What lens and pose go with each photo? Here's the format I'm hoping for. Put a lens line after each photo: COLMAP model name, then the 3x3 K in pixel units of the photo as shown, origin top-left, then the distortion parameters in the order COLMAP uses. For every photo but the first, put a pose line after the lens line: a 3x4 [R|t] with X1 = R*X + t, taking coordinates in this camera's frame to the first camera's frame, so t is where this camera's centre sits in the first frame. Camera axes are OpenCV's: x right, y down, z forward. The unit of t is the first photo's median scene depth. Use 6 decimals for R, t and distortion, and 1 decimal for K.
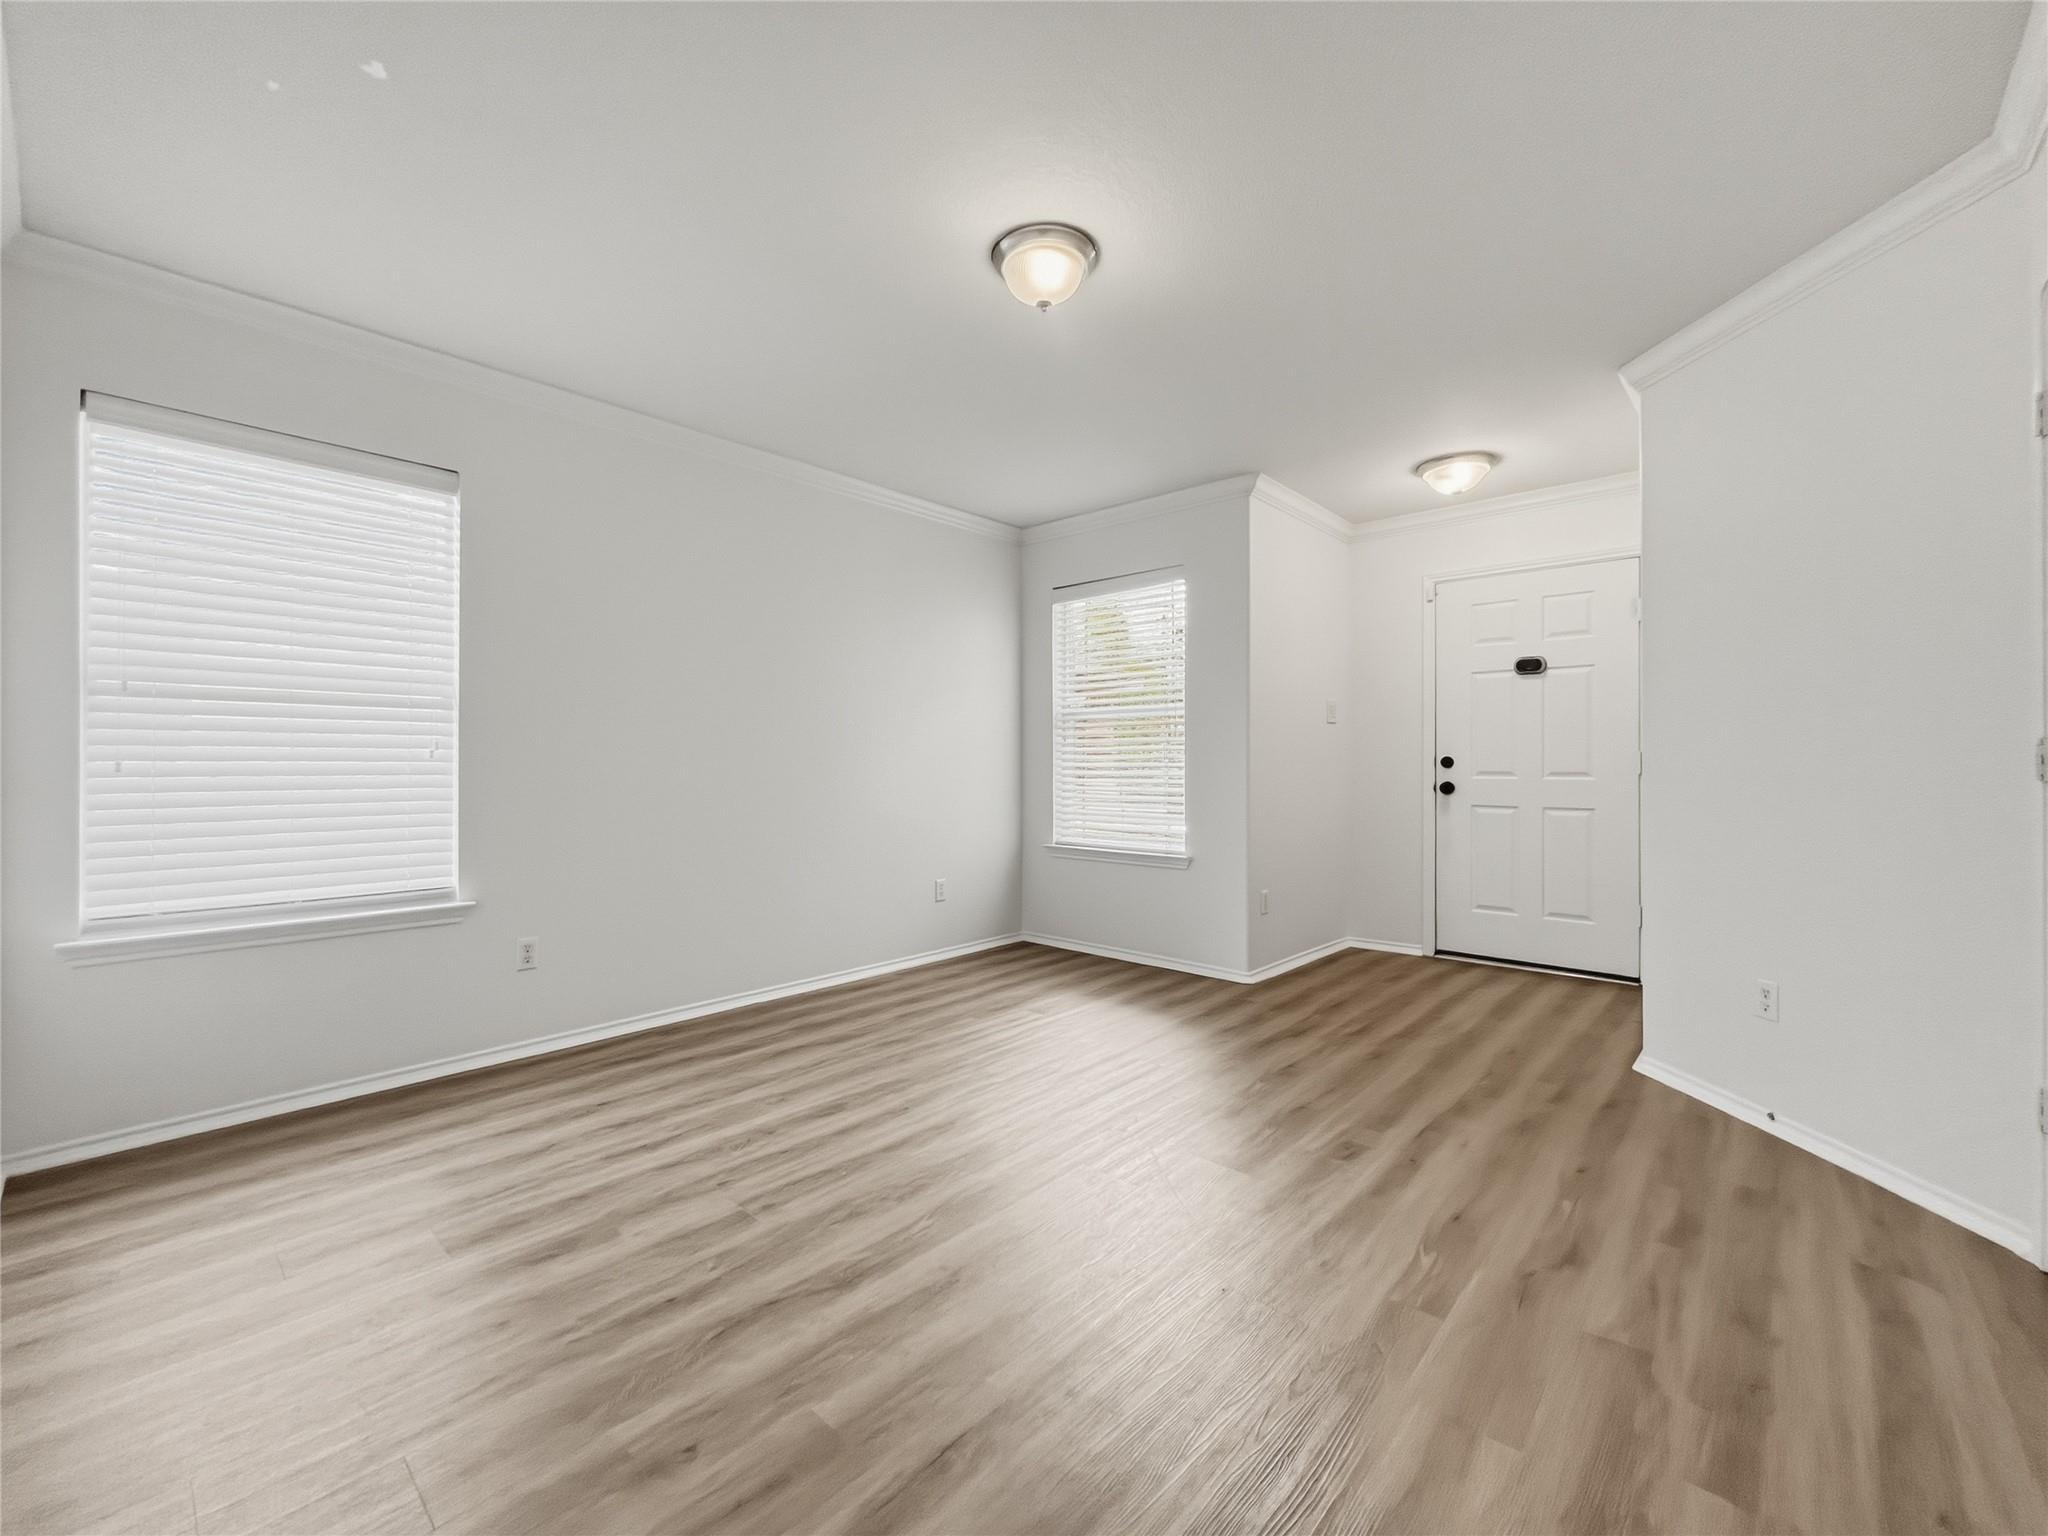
lens RADIAL K [[842.9, 0, 999.9], [0, 842.9, 756.4], [0, 0, 1]] dist [-0.001975, -0.000067]
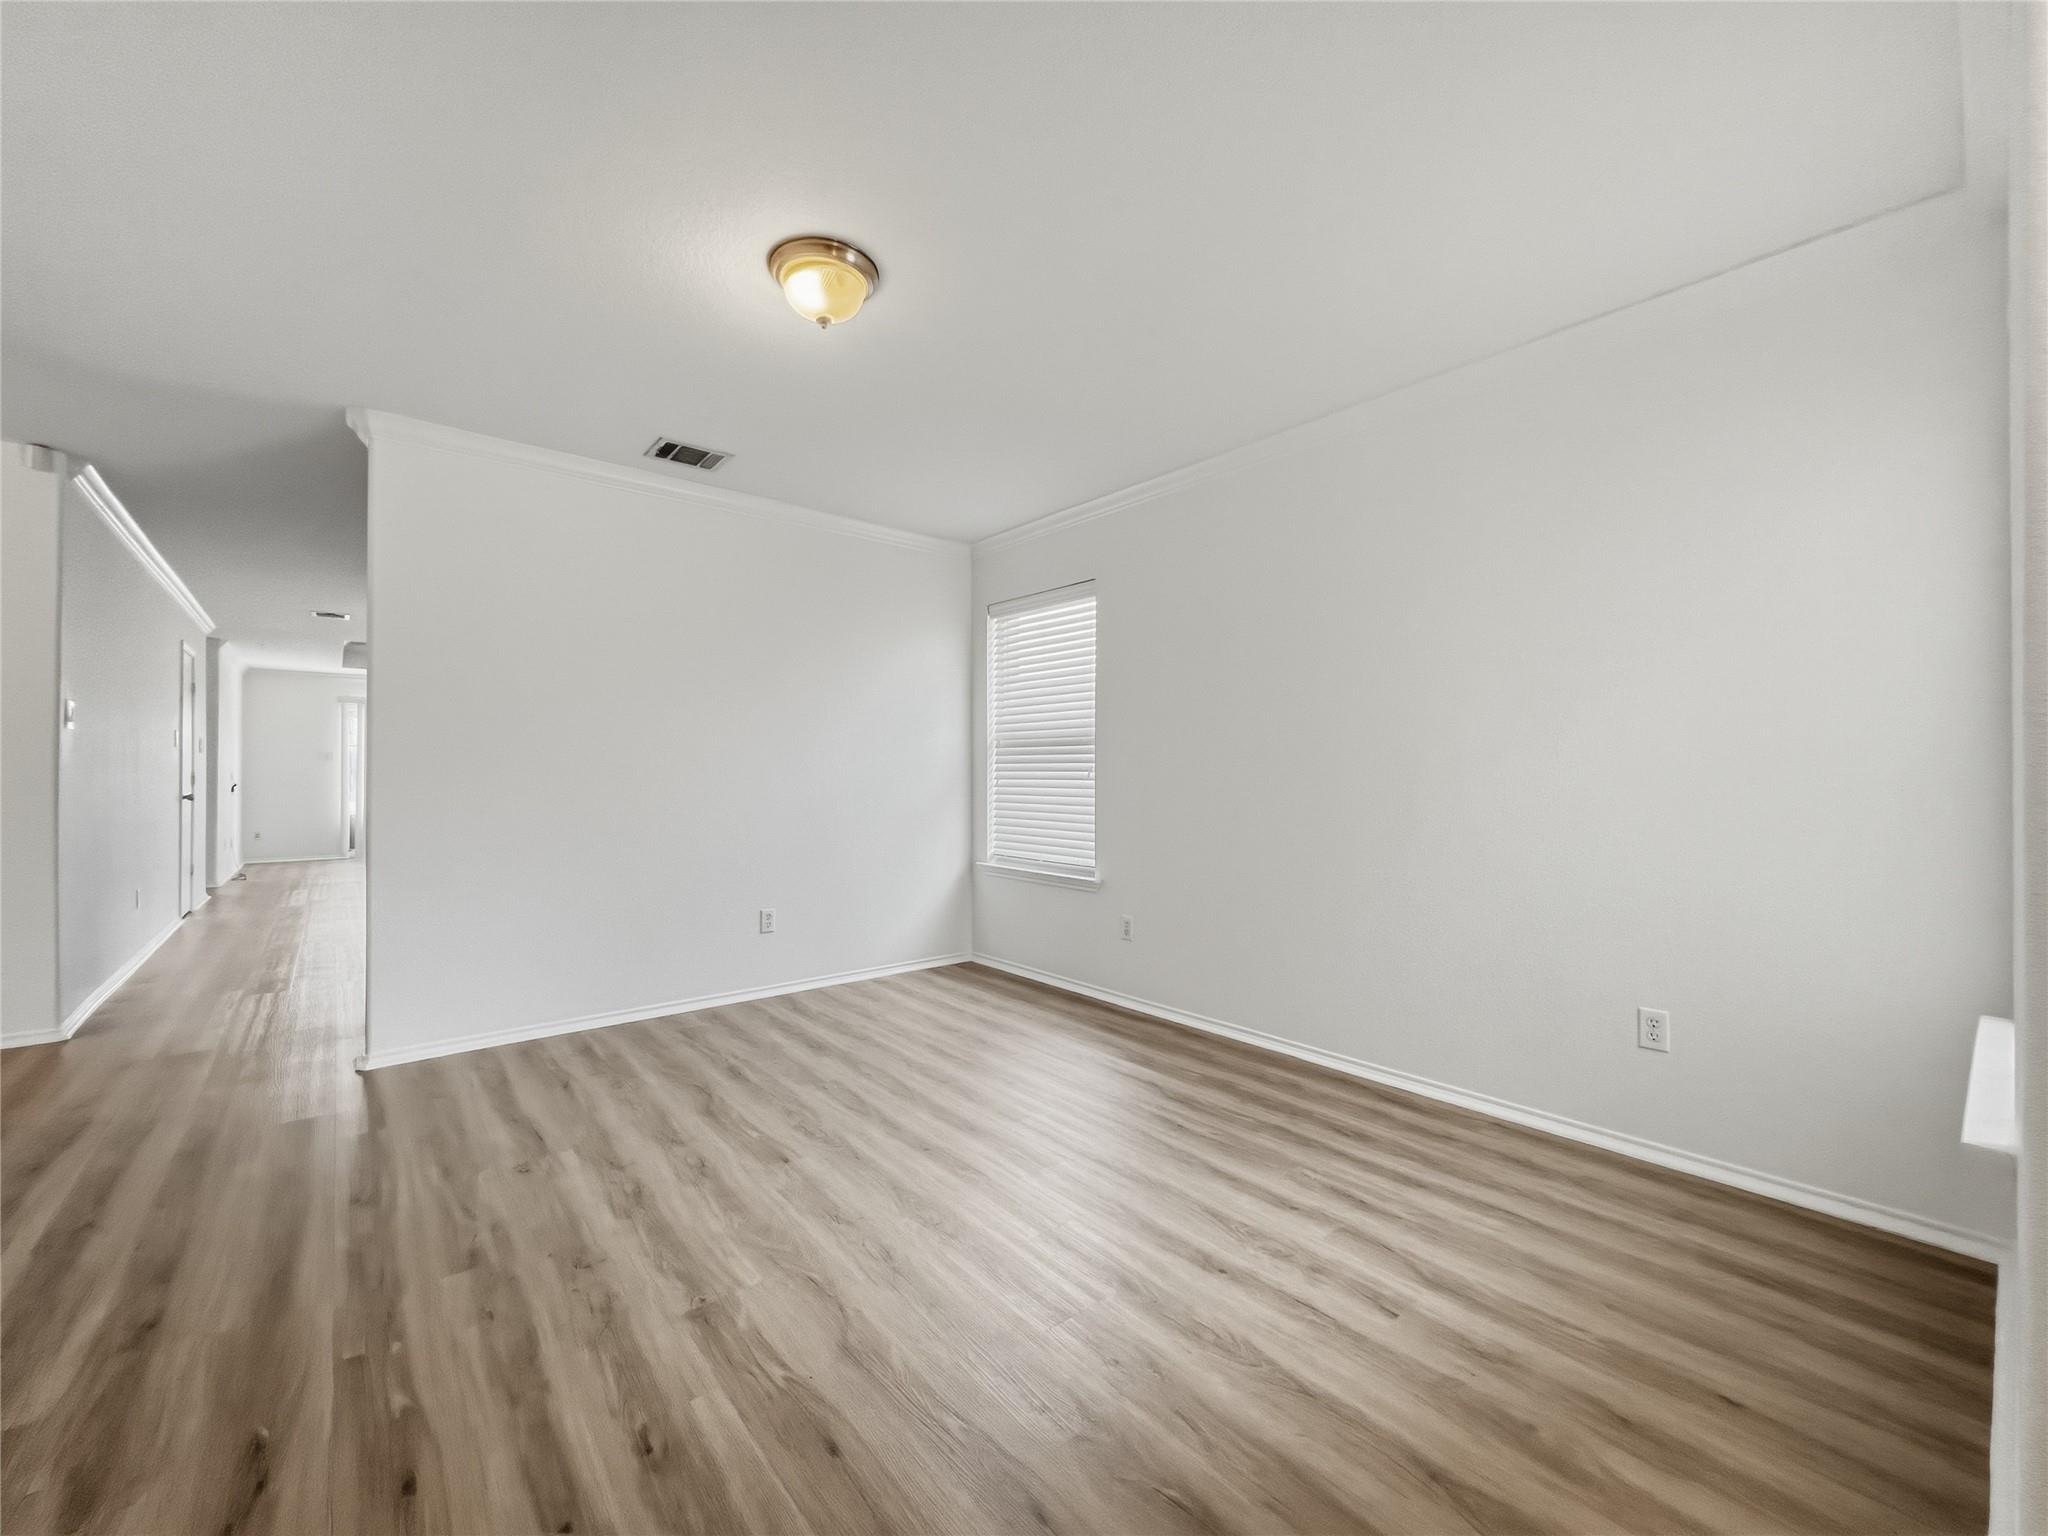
lens RADIAL K [[818.2, 0, 1024.0], [0, 818.2, 768.0], [0, 0, 1]] dist [-0.000737, -0.000188]
pose [[-0.119283, -0.006894, -0.992836, 0.838997], [0.007354, 0.999942, -0.007827, -0.004874], [0.992833, -0.008235, -0.119226, 1.163575]]
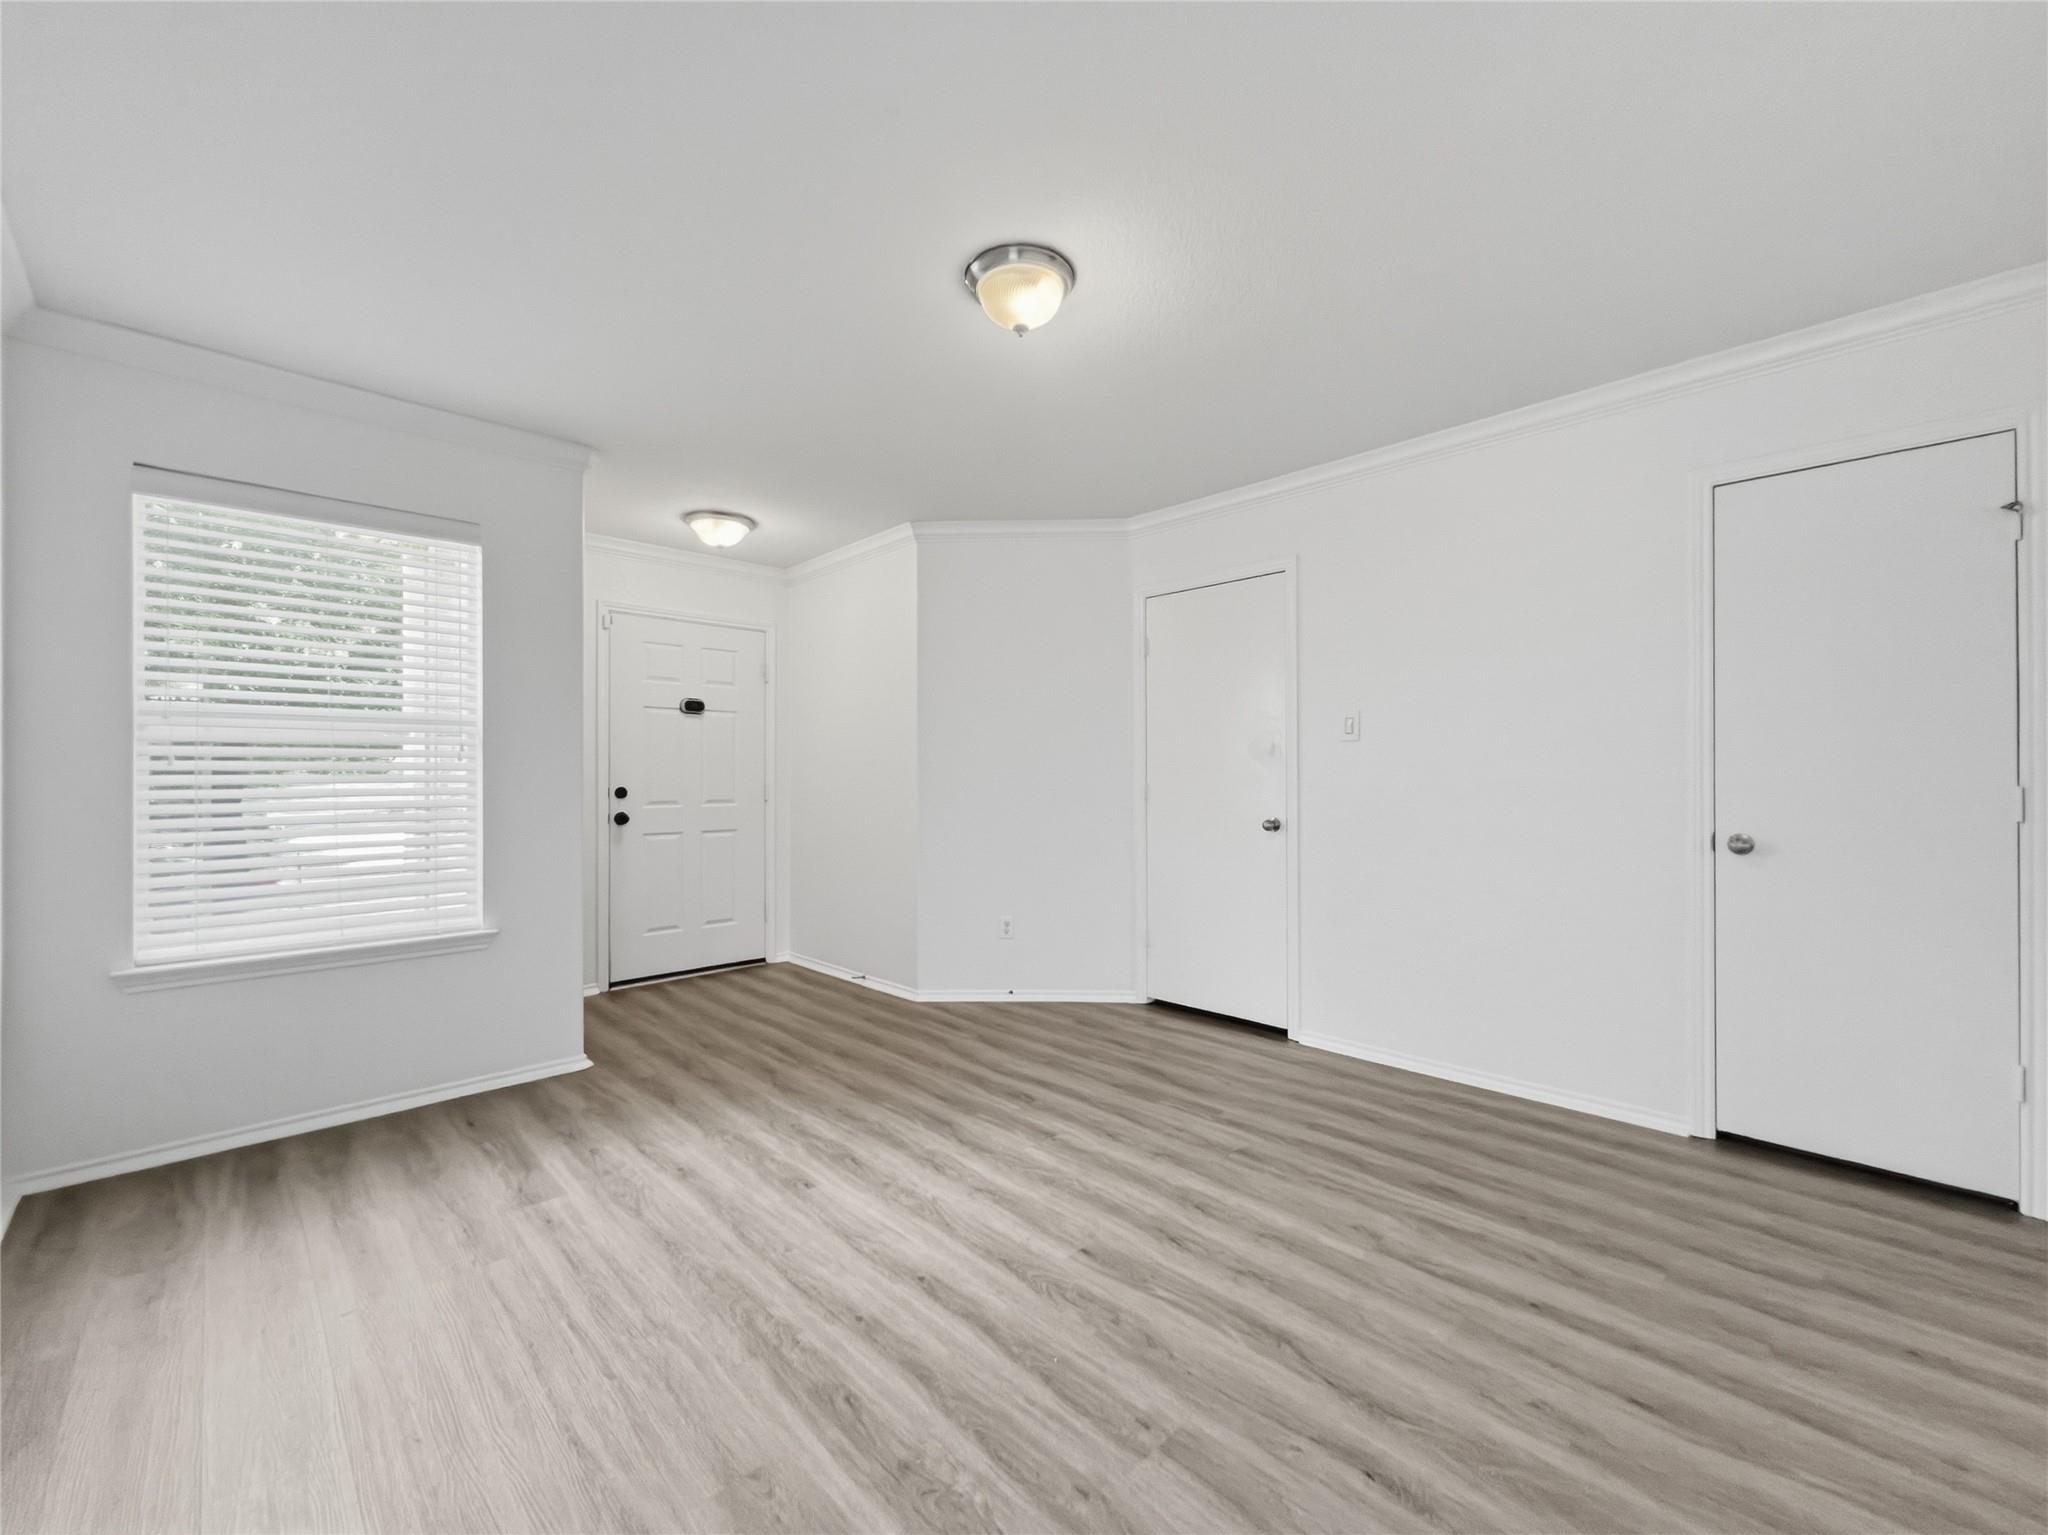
lens RADIAL K [[841.4, 0, 1028.9], [0, 841.4, 778.1], [0, 0, 1]] dist [0.012810, 0.000201]
pose [[0.039473, -0.000915, 0.999220, -0.781672], [-0.003640, 0.999993, 0.001059, -0.024070], [-0.999214, -0.003679, 0.039469, 0.822521]]
